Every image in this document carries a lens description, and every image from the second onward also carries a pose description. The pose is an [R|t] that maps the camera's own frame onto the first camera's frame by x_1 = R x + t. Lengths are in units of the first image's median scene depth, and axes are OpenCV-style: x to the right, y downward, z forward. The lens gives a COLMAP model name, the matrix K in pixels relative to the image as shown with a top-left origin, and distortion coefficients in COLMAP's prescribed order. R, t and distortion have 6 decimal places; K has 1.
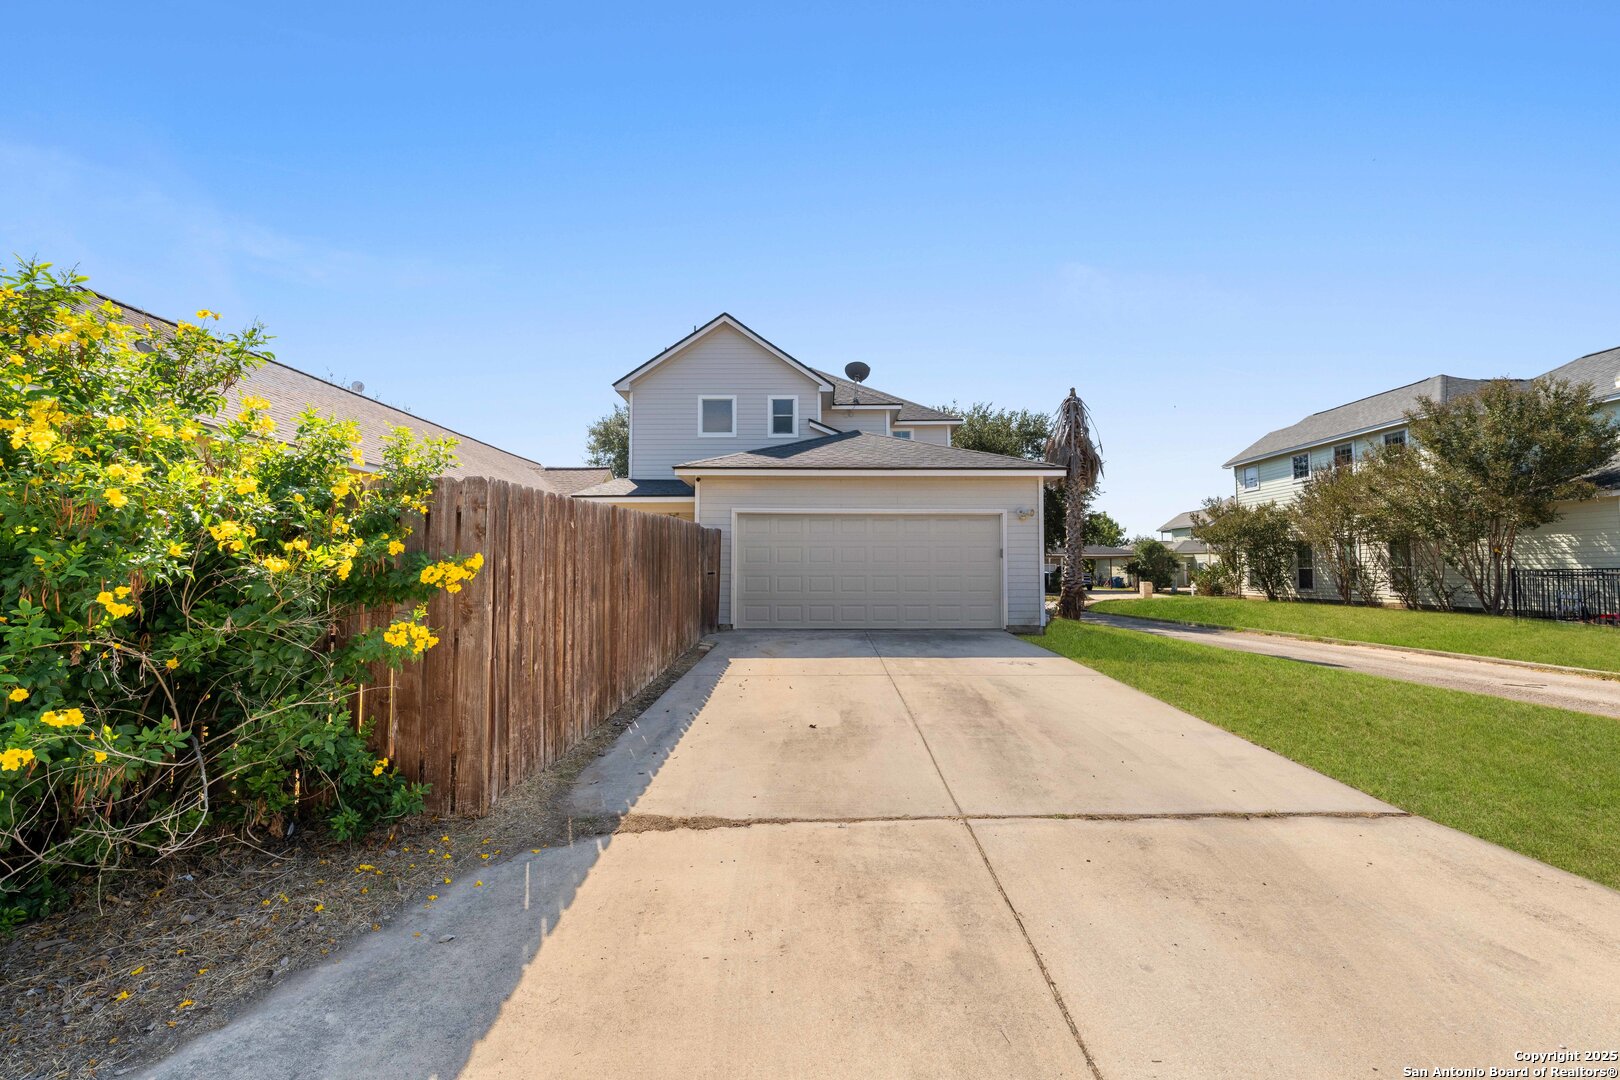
lens RADIAL K [[642.5, 0, 812.4], [0, 642.5, 550.8], [0, 0, 1]] dist [0.001498, 0.000031]
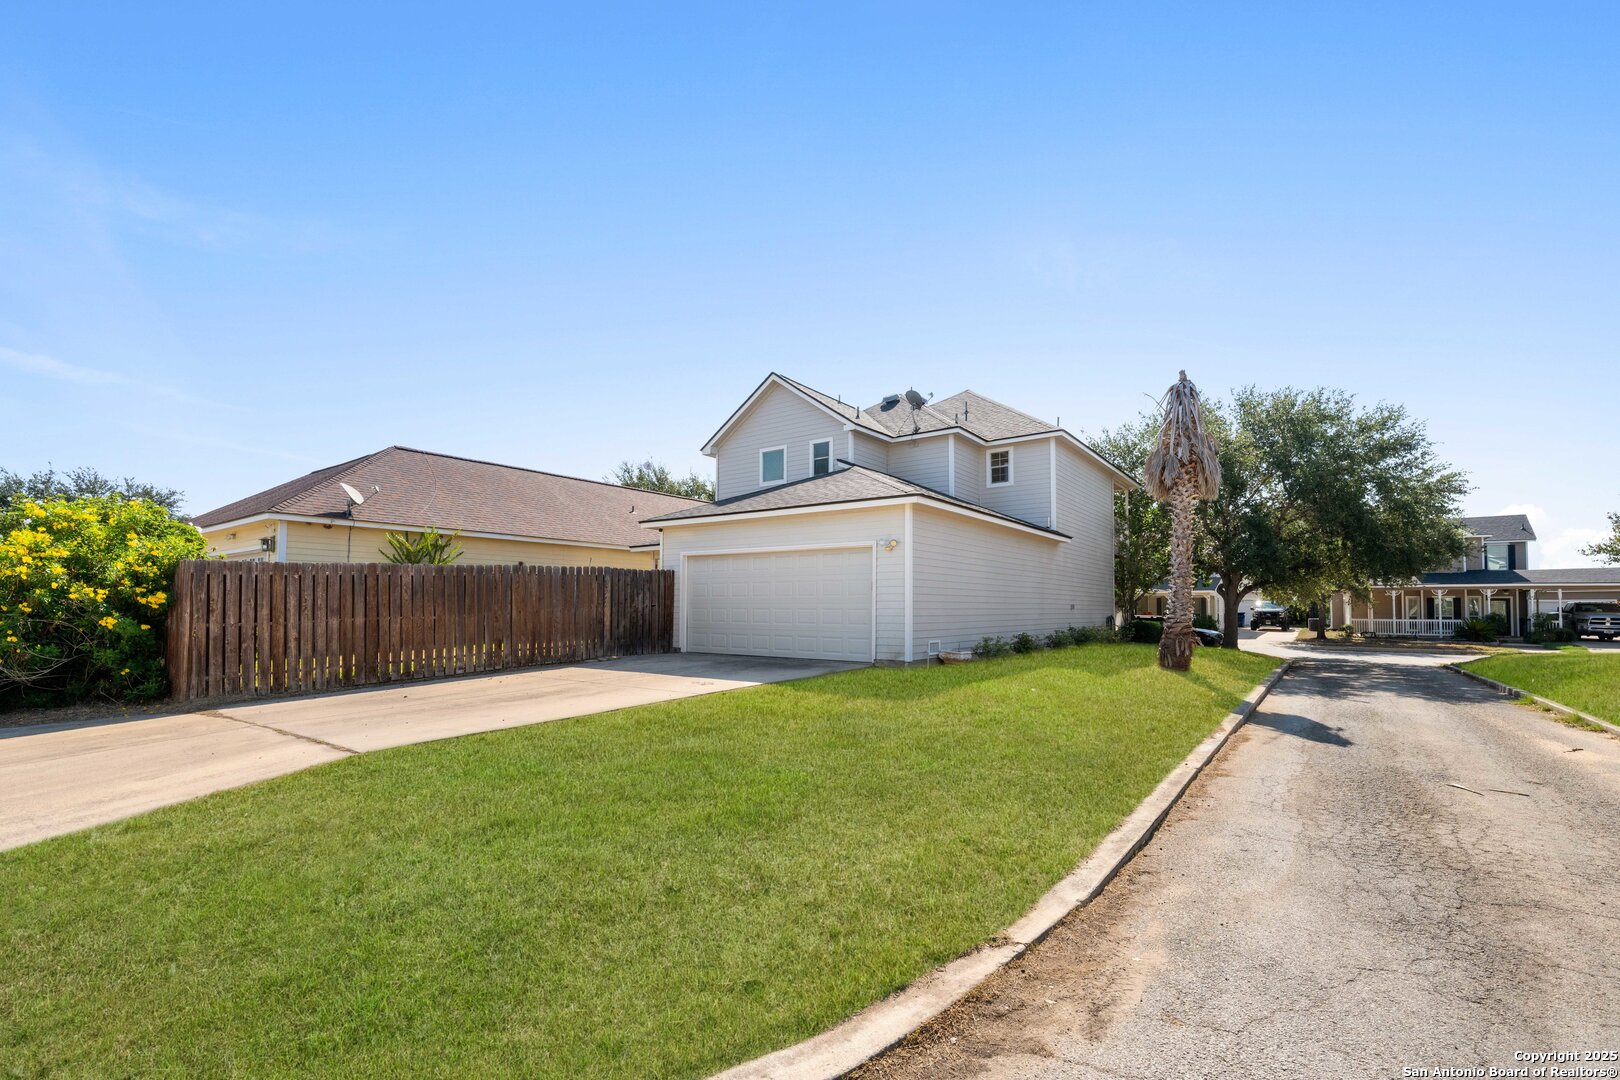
lens RADIAL K [[688.4, 0, 802.0], [0, 688.4, 596.3], [0, 0, 1]] dist [-0.000443, 0.000086]
pose [[0.813154, -0.006711, -0.582010, 0.807901], [0.014463, 0.999858, 0.008677, 0.009003], [0.581869, -0.015473, 0.813135, 0.078524]]
